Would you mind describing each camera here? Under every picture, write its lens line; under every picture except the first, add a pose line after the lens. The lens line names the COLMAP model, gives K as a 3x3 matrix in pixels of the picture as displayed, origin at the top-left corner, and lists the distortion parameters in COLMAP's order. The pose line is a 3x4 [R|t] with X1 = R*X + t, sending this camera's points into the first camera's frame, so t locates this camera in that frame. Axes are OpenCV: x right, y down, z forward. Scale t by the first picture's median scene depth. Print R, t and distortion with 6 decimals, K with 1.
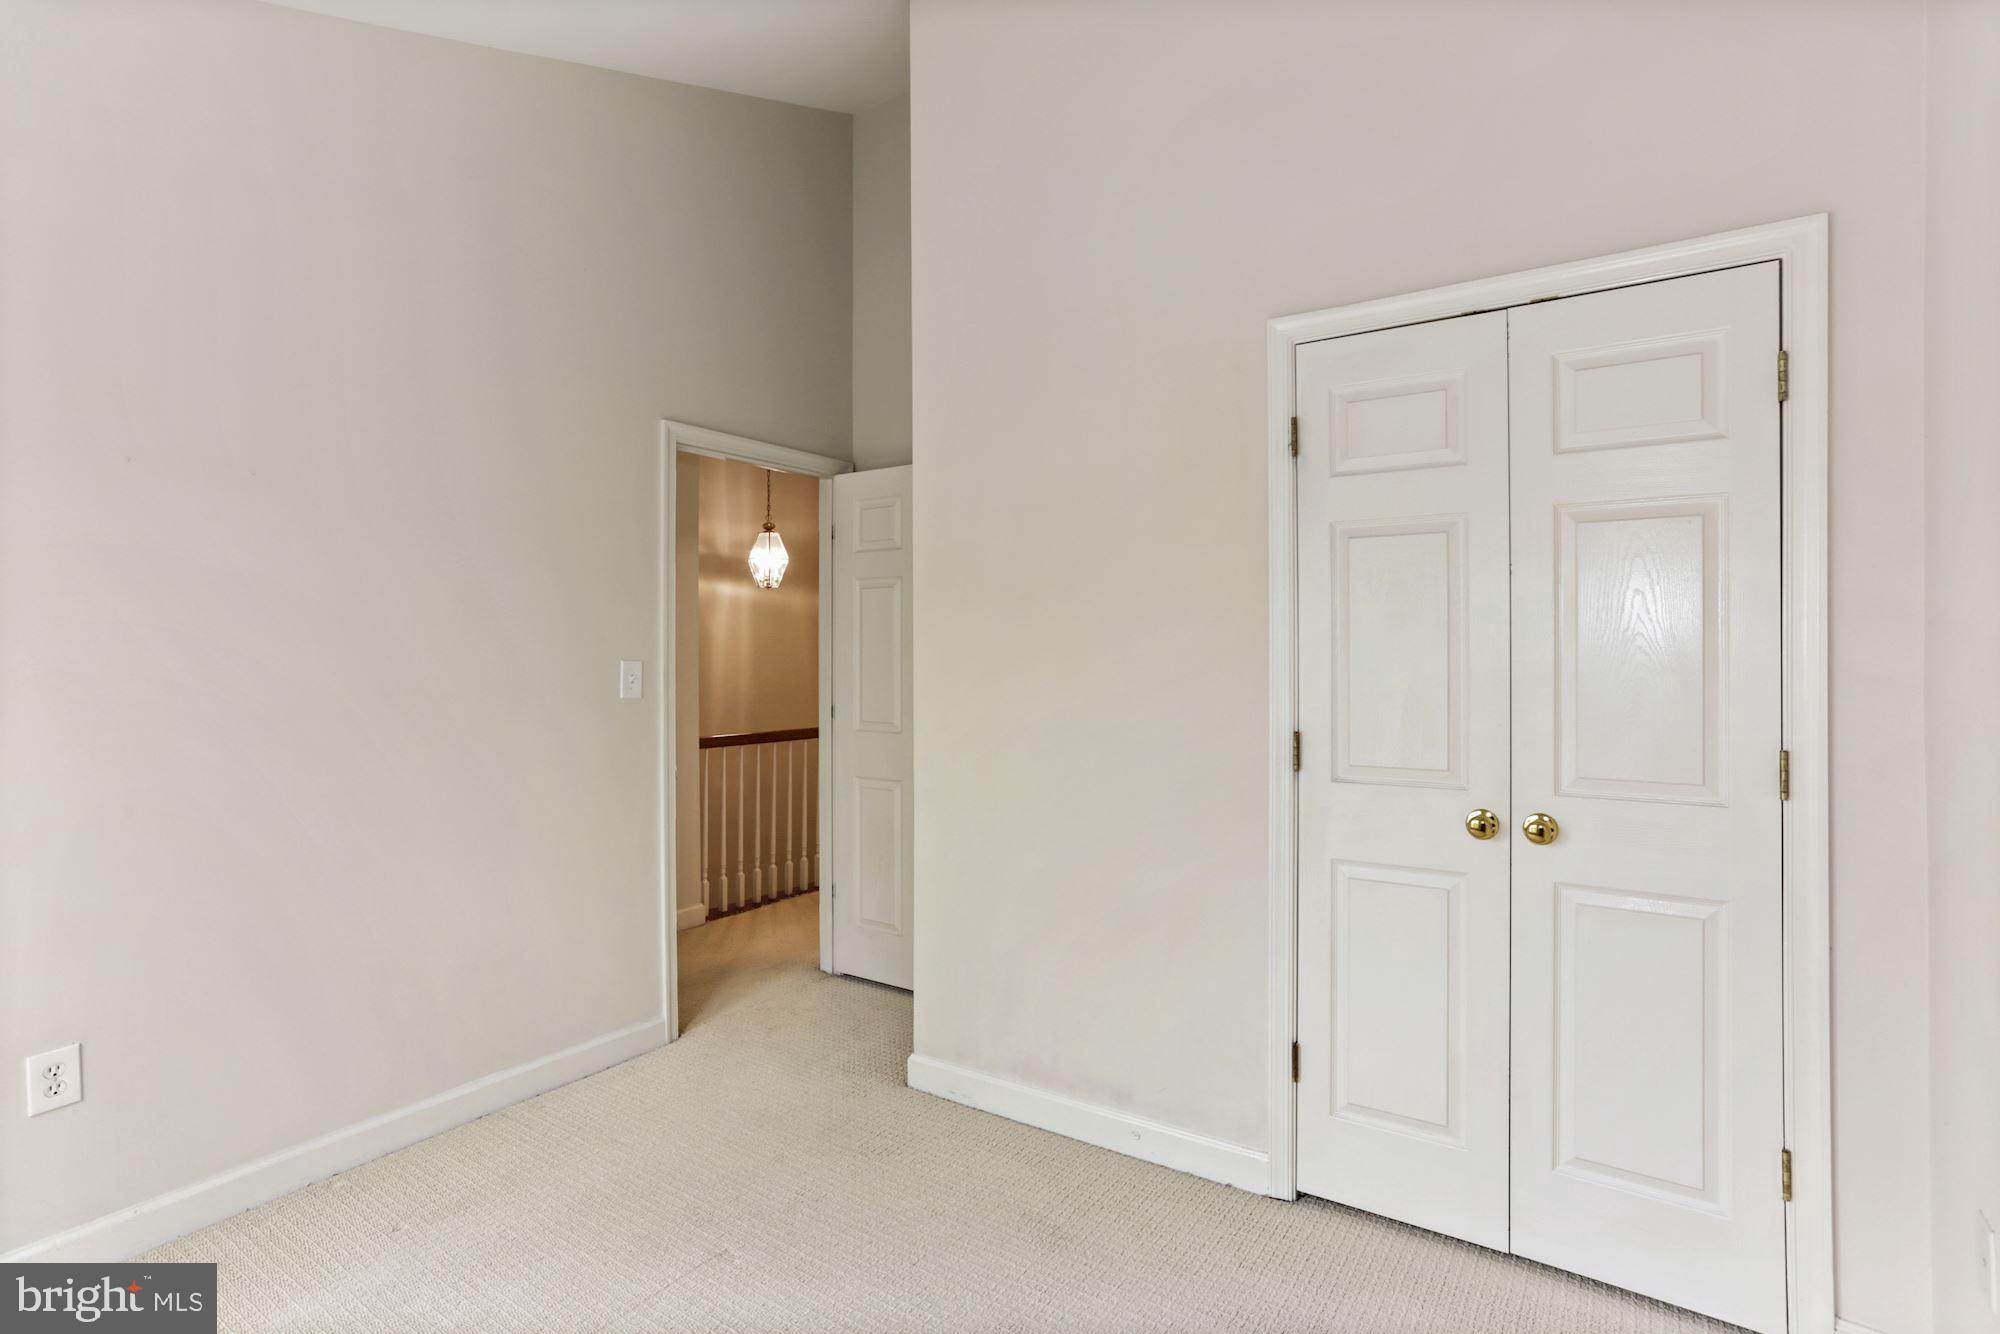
lens RADIAL K [[968.0, 0, 990.2], [0, 968.0, 651.4], [0, 0, 1]] dist [-0.066042, 0.035770]
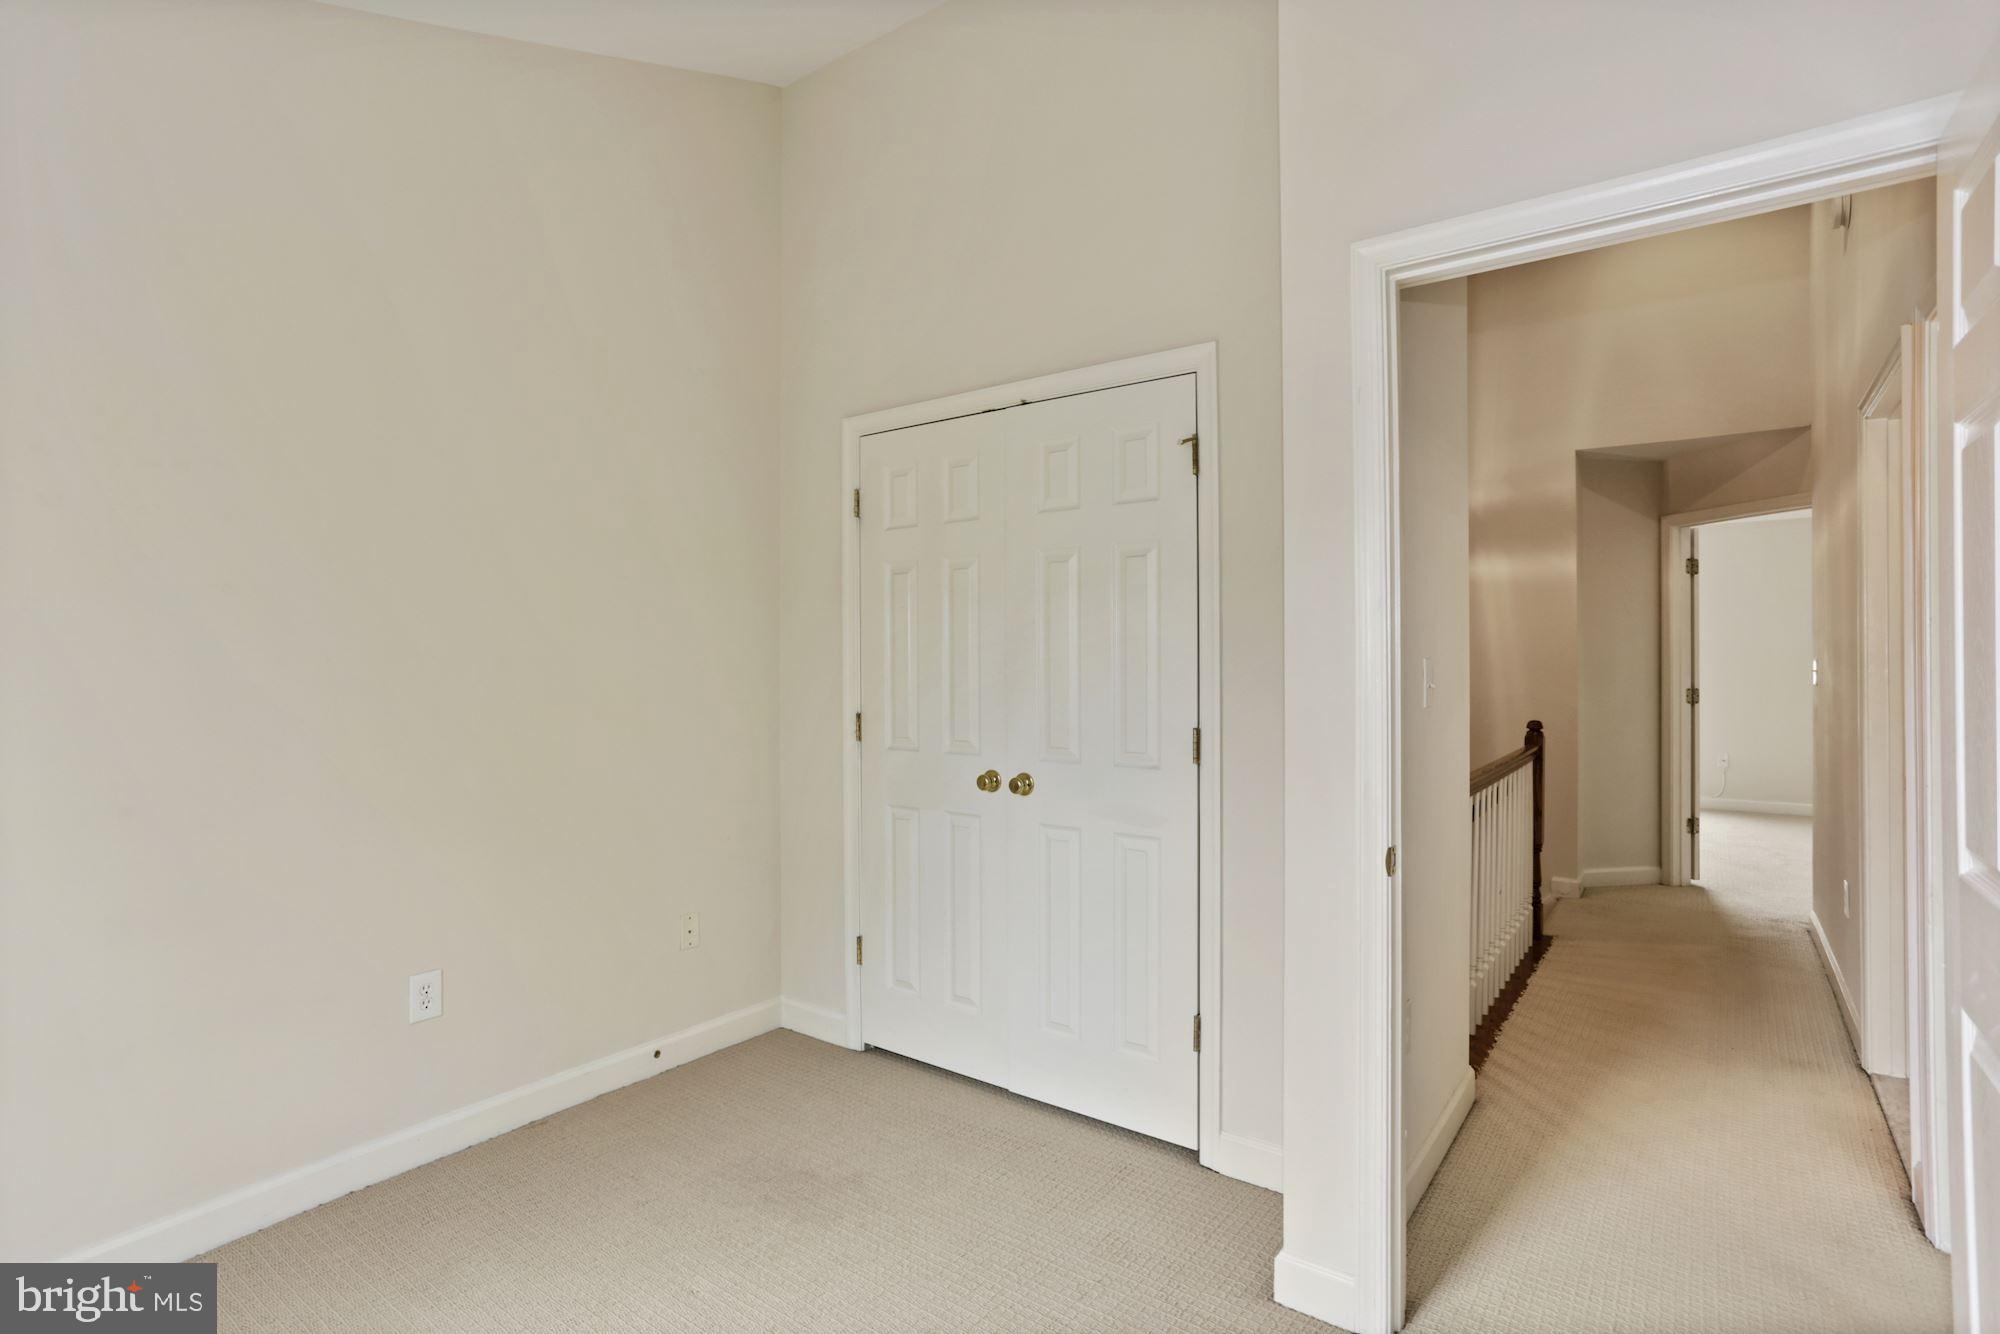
lens RADIAL K [[968.0, 0, 990.2], [0, 968.0, 651.4], [0, 0, 1]] dist [-0.066042, 0.035770]
pose [[0.999016, -0.003903, -0.044190, 0.579925], [0.003843, 0.999992, -0.001451, -0.004907], [0.044195, 0.001280, 0.999022, -0.404545]]
